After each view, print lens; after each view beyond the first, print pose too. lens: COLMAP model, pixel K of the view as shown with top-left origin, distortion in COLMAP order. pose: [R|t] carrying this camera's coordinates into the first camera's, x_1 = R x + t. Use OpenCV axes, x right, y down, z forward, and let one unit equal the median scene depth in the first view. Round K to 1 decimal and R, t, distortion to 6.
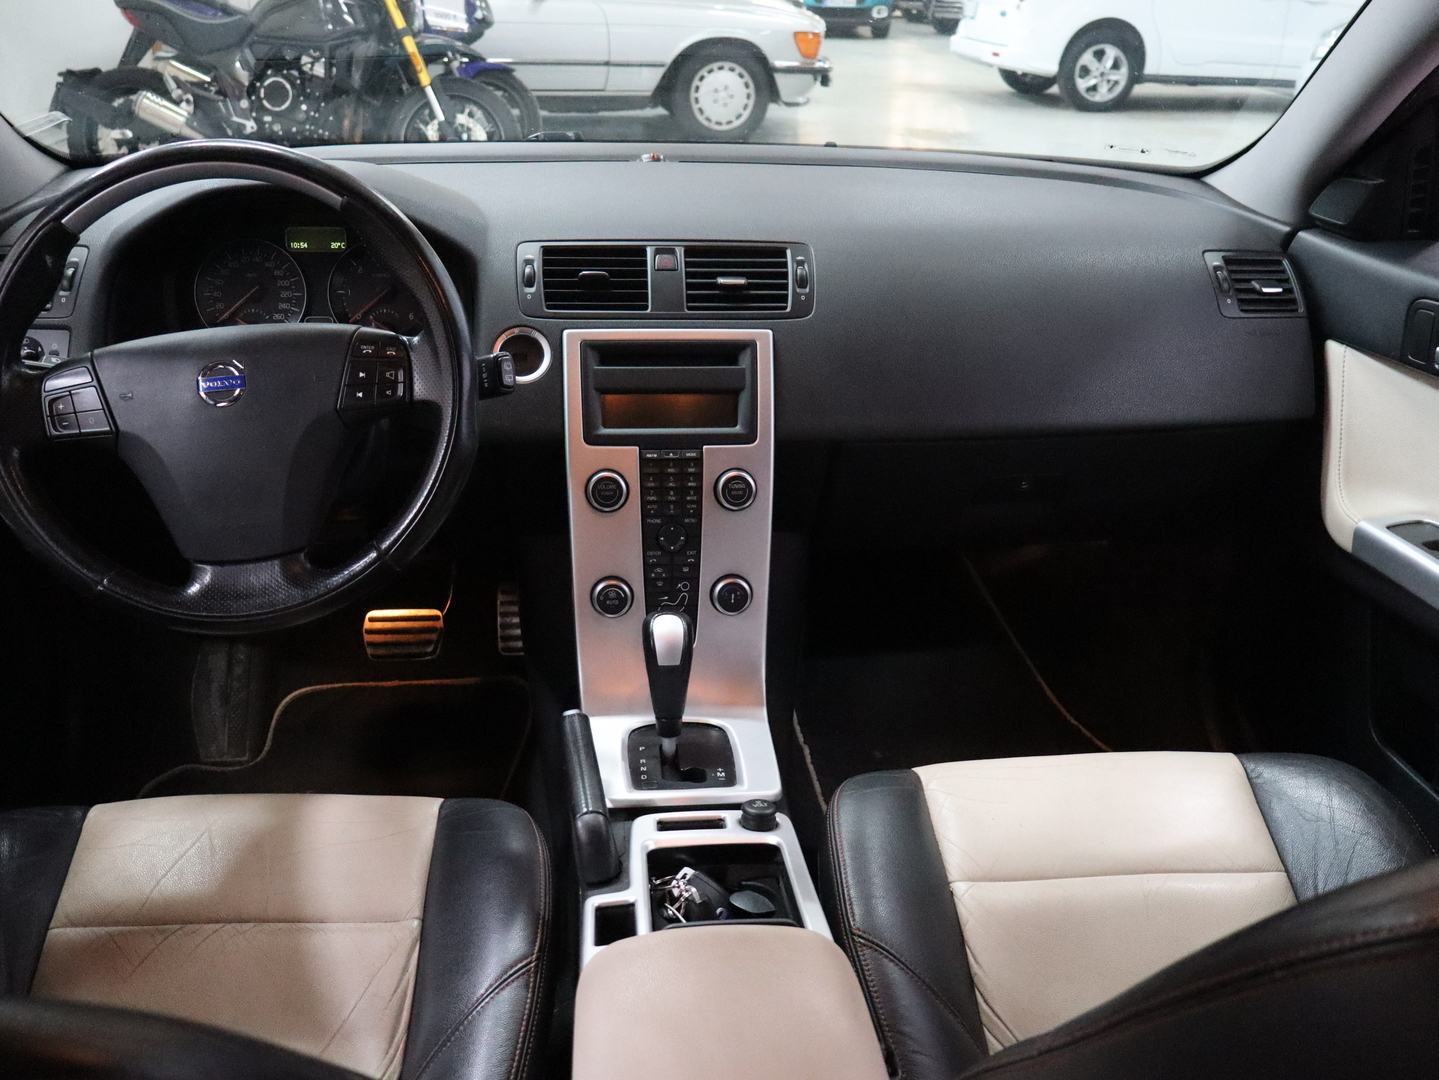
lens RADIAL K [[1364.6, 0, 713.4], [0, 1364.6, 538.1], [0, 0, 1]] dist [-0.003551, 0.000000]
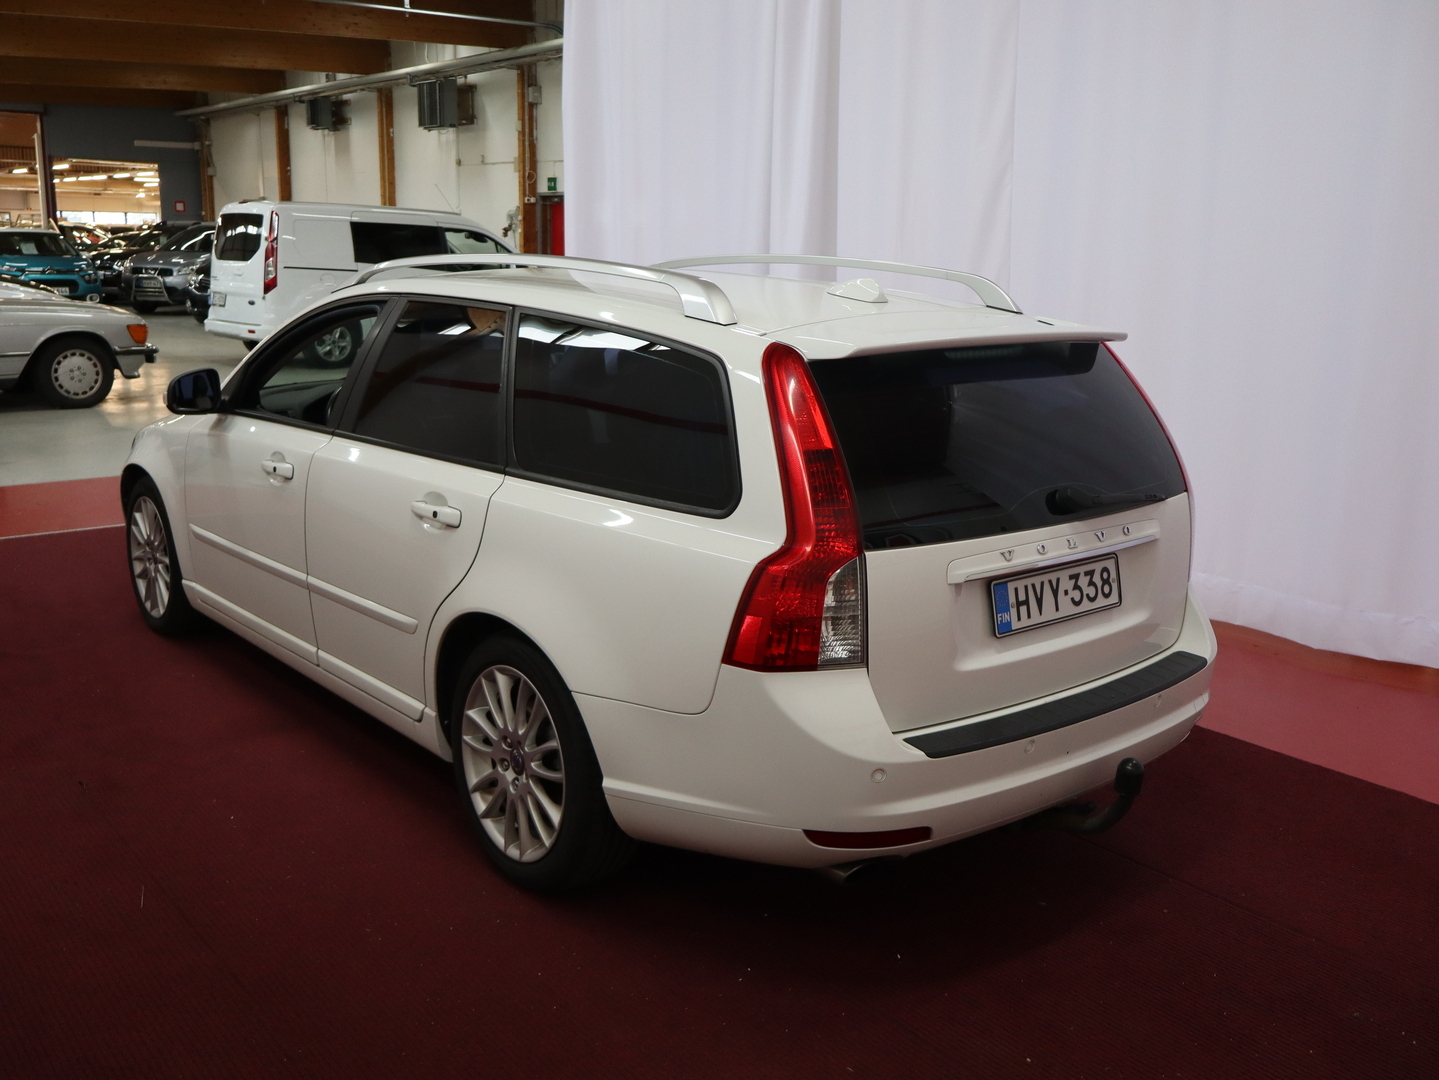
lens RADIAL K [[1364.6, 0, 731.3], [0, 1364.6, 544.5], [0, 0, 1]] dist [-0.003551, 0.000000]
pose [[0.815967, -0.137004, 0.561630, -0.242068], [0.232925, 0.967078, -0.102497, 0.118405], [-0.529098, 0.214452, 0.821015, -0.384575]]
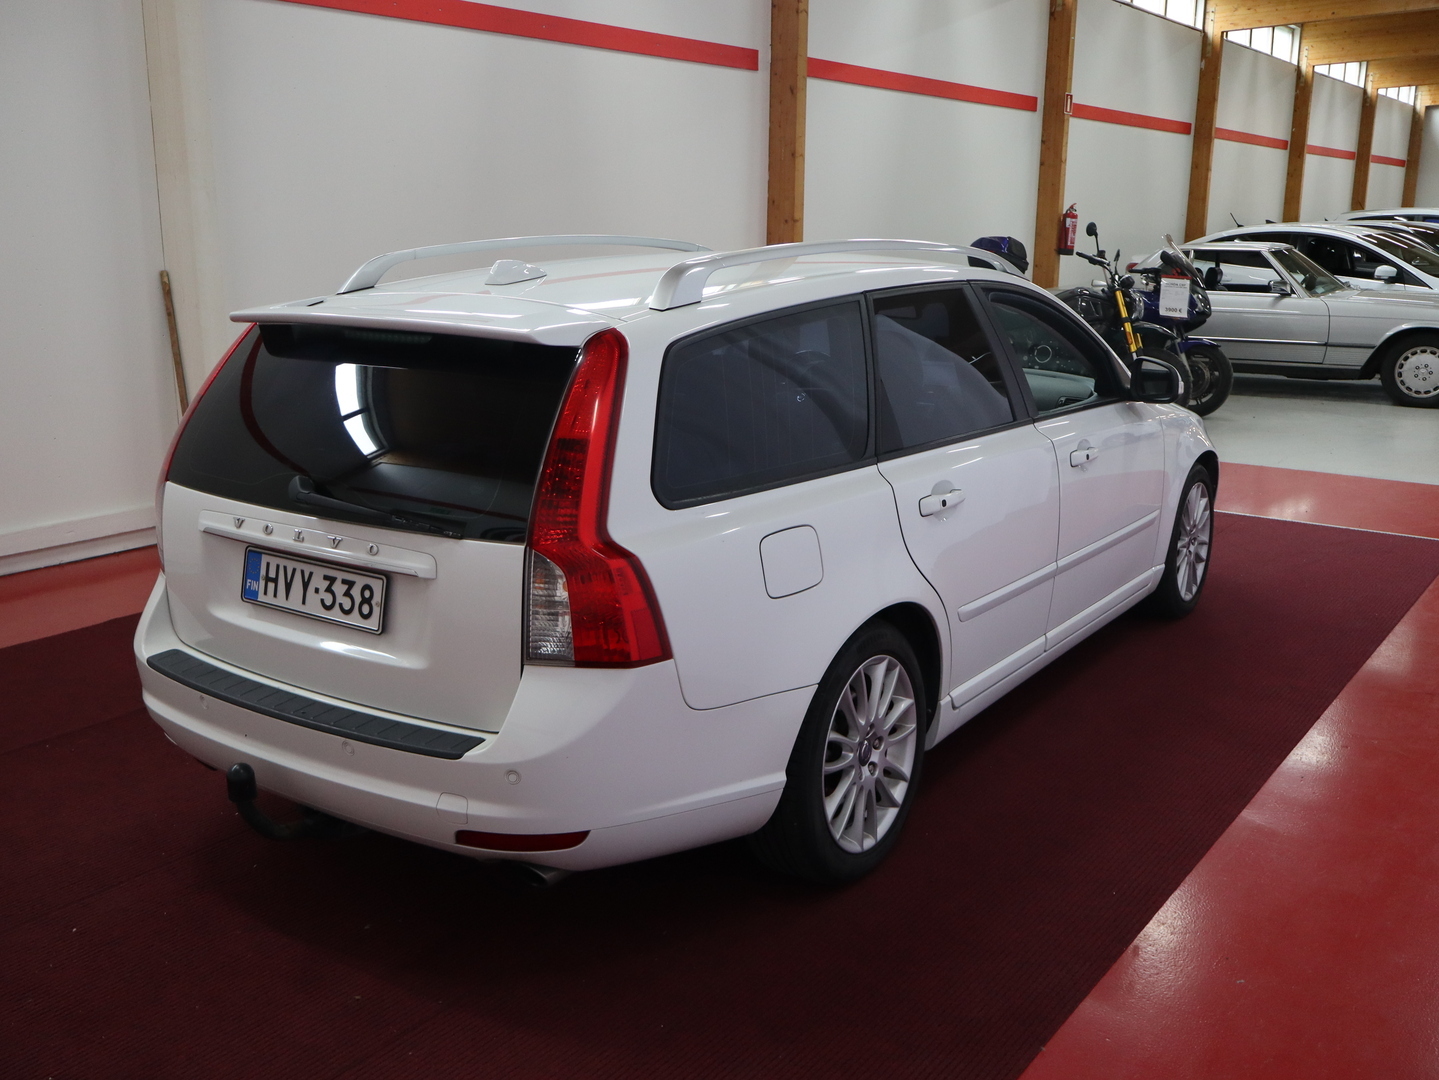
lens RADIAL K [[1364.6, 0, 714.4], [0, 1364.6, 539.6], [0, 0, 1]] dist [-0.003551, 0.000000]
pose [[0.776218, 0.125813, -0.617784, 0.301257], [-0.237300, 0.966130, -0.101402, 0.113171], [0.584102, 0.225310, 0.779782, -0.344340]]
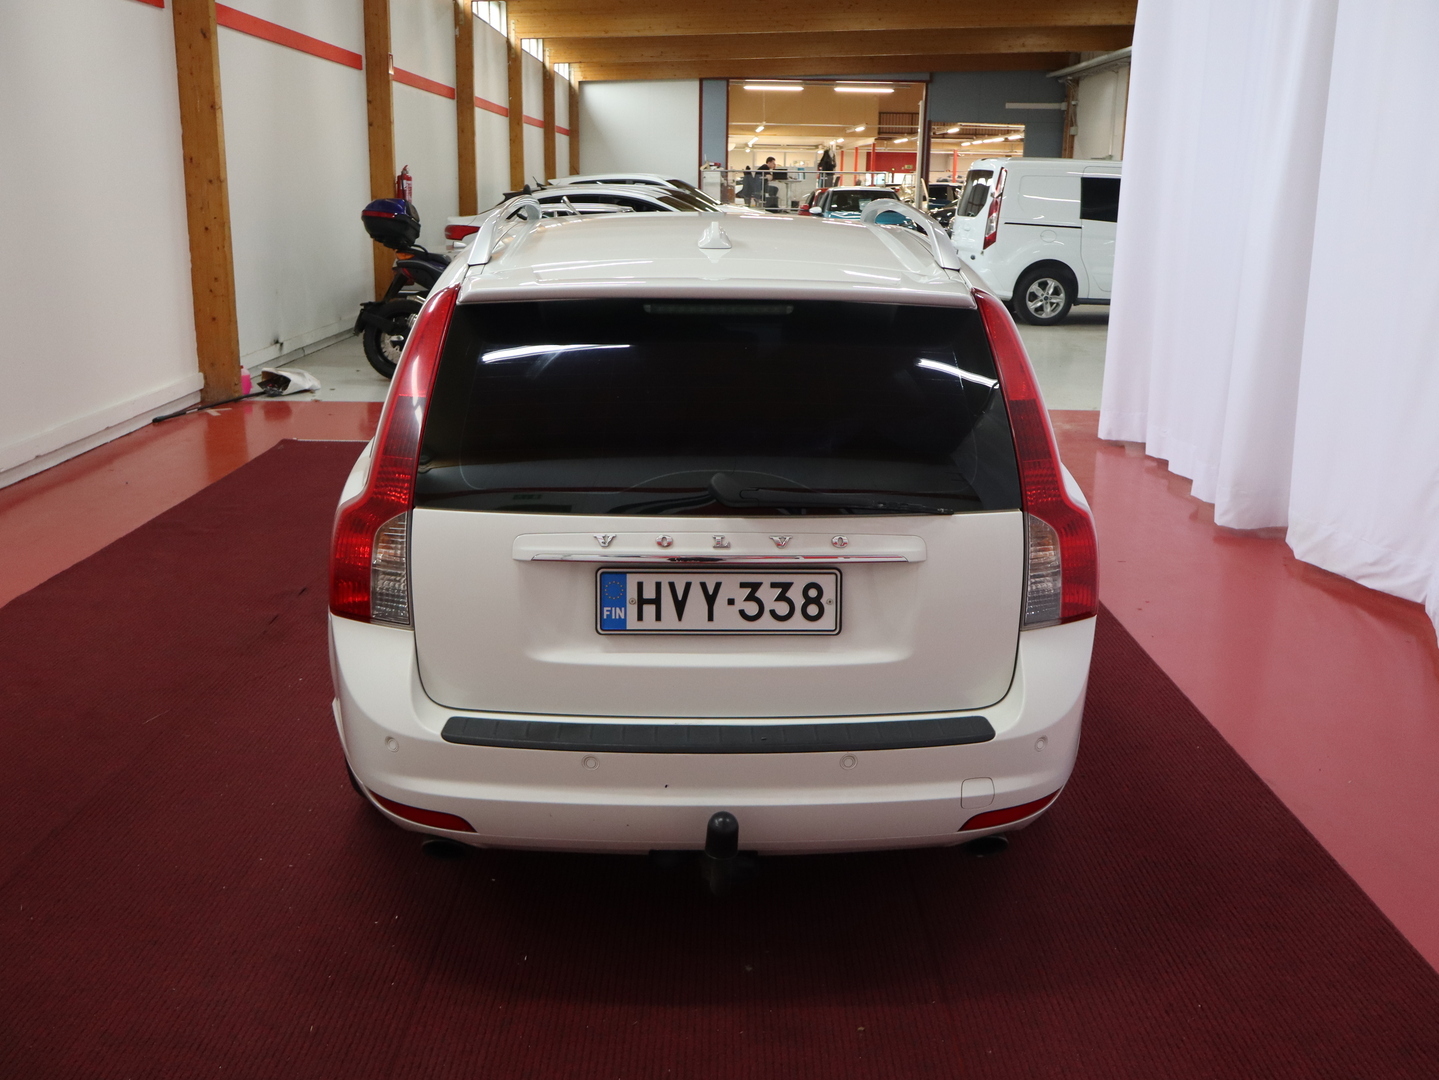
lens RADIAL K [[1364.6, 0, 712.7], [0, 1364.6, 538.4], [0, 0, 1]] dist [-0.003551, 0.000000]
pose [[0.998411, 0.001372, -0.056334, 0.035690], [-0.010116, 0.987827, -0.155228, 0.146120], [0.055435, 0.155551, 0.986271, -0.427443]]
